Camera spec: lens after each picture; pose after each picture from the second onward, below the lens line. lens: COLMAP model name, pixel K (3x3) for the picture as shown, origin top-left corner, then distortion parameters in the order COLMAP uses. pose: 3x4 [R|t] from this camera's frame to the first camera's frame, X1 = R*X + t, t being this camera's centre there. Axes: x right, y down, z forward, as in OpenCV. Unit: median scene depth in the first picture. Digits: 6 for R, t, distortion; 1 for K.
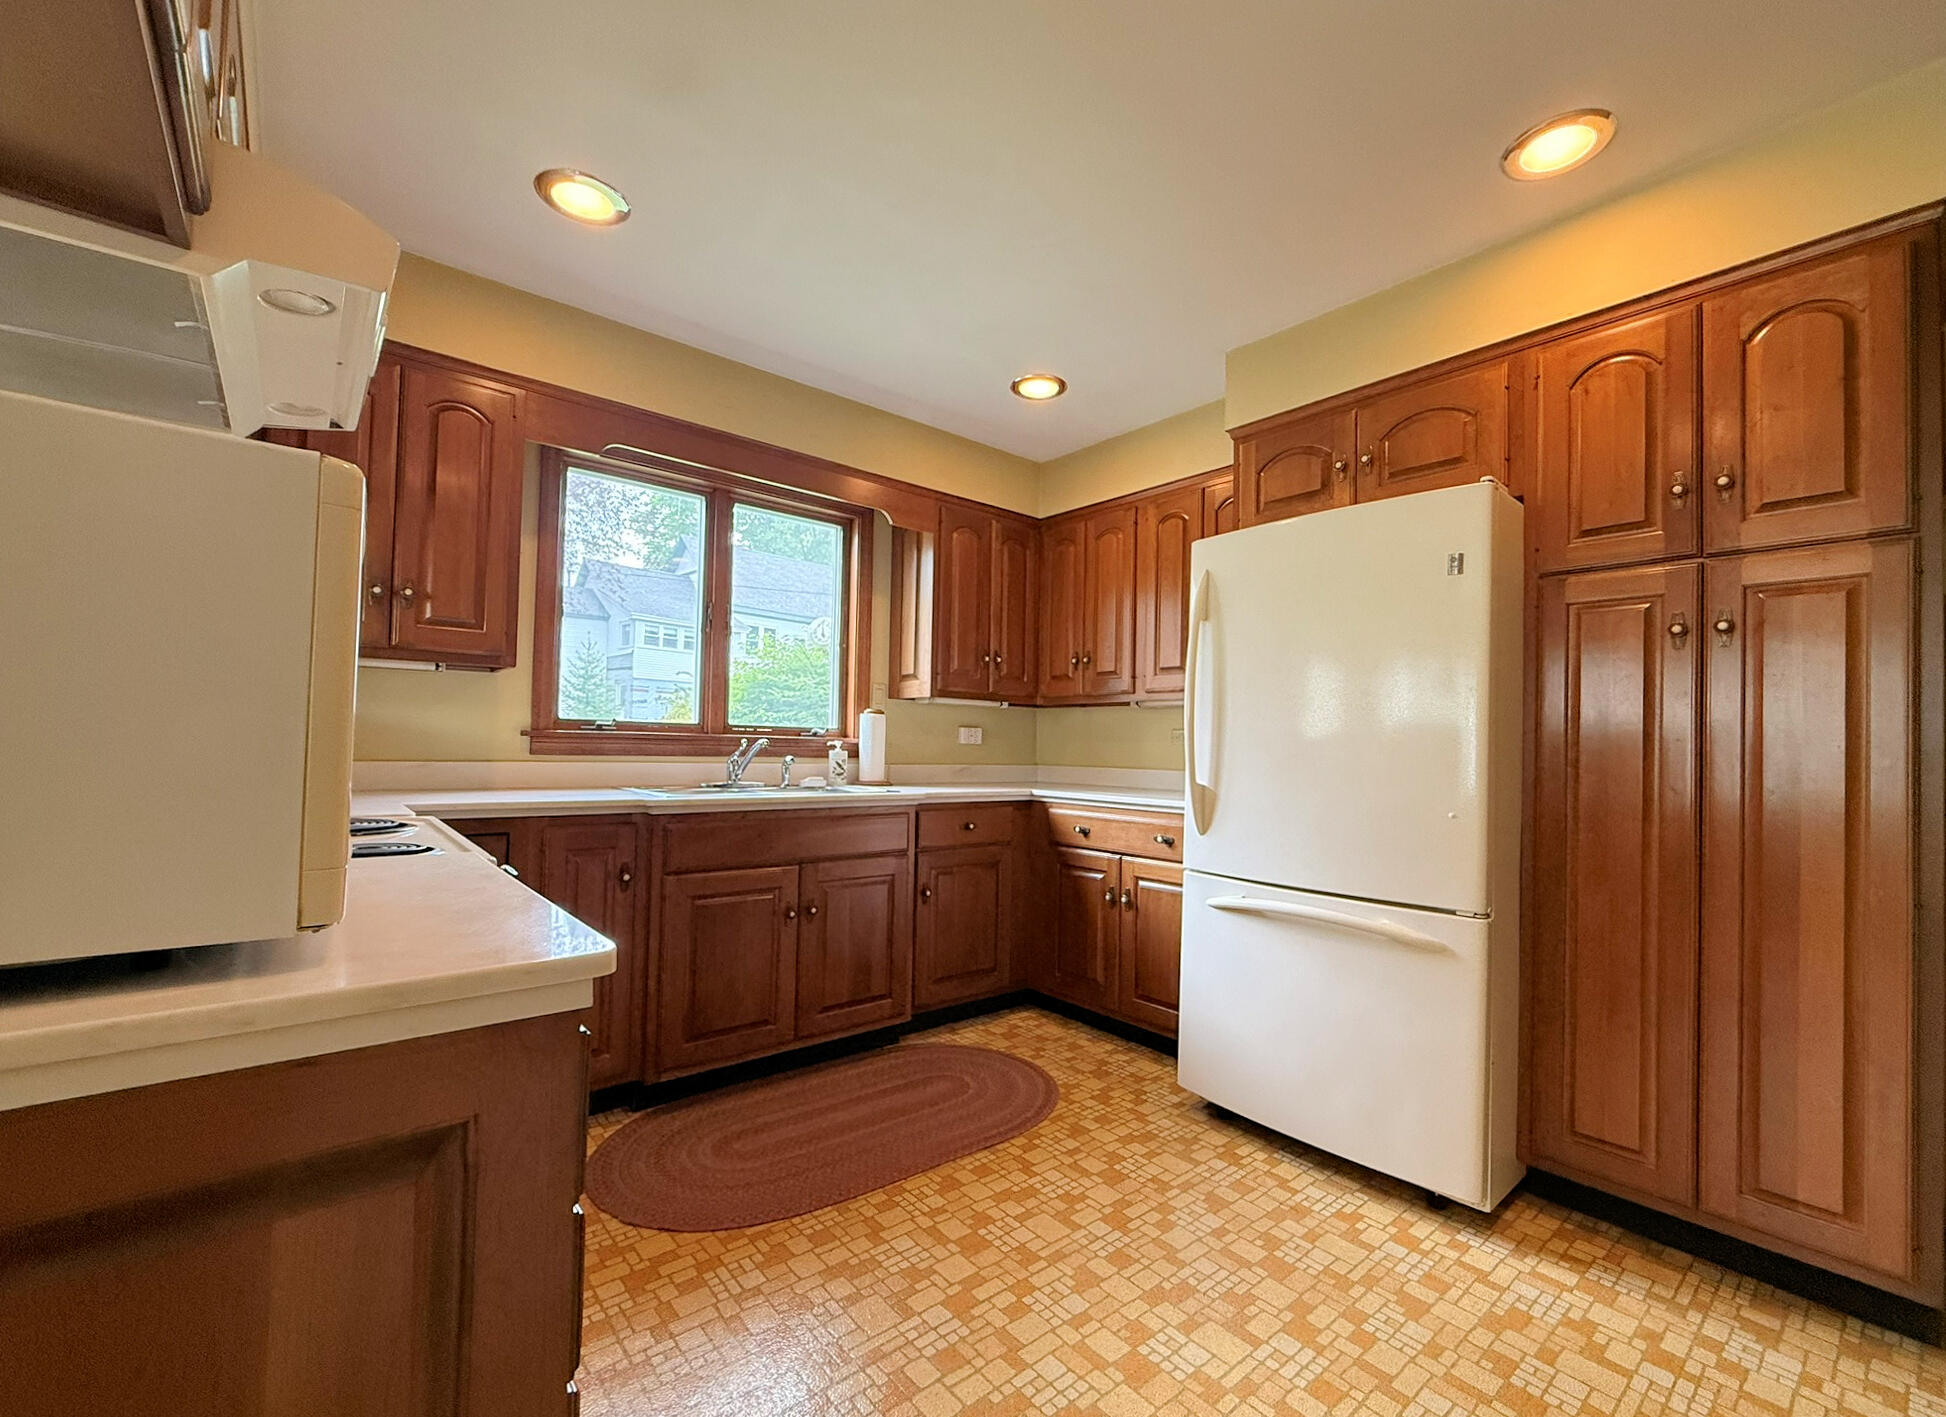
lens RADIAL K [[821.6, 0, 974.6], [0, 821.6, 723.1], [0, 0, 1]] dist [0.001114, 0.000020]
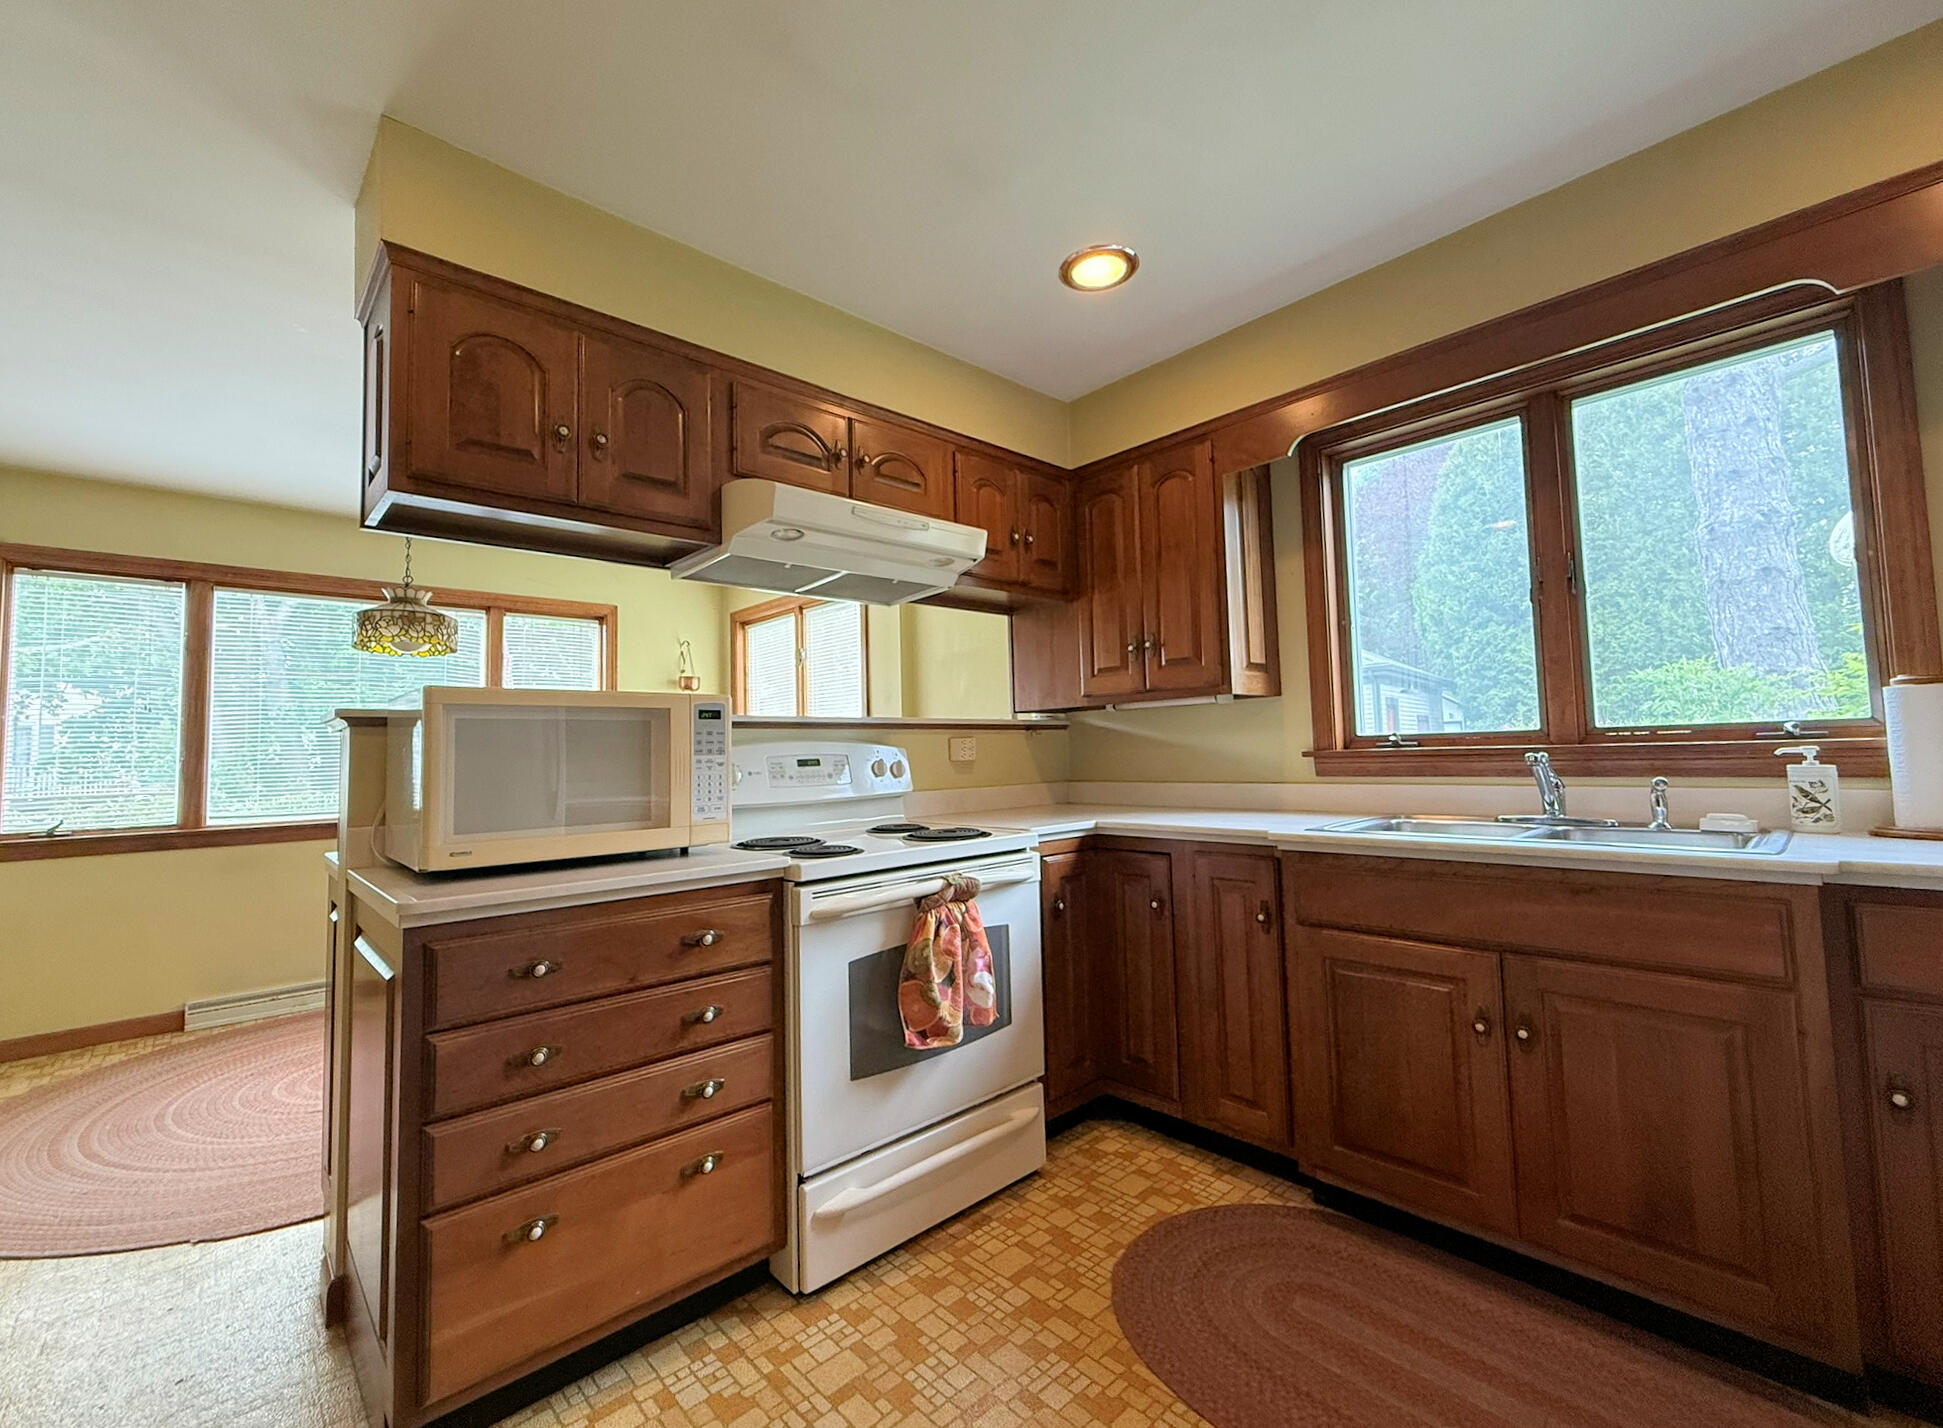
lens RADIAL K [[813.5, 0, 976.8], [0, 813.5, 705.0], [0, 0, 1]] dist [-0.004400, -0.000597]
pose [[0.058268, -0.084187, -0.994745, 0.366367], [0.055446, 0.995173, -0.080975, 0.009654], [0.996760, -0.050436, 0.062655, 0.519681]]
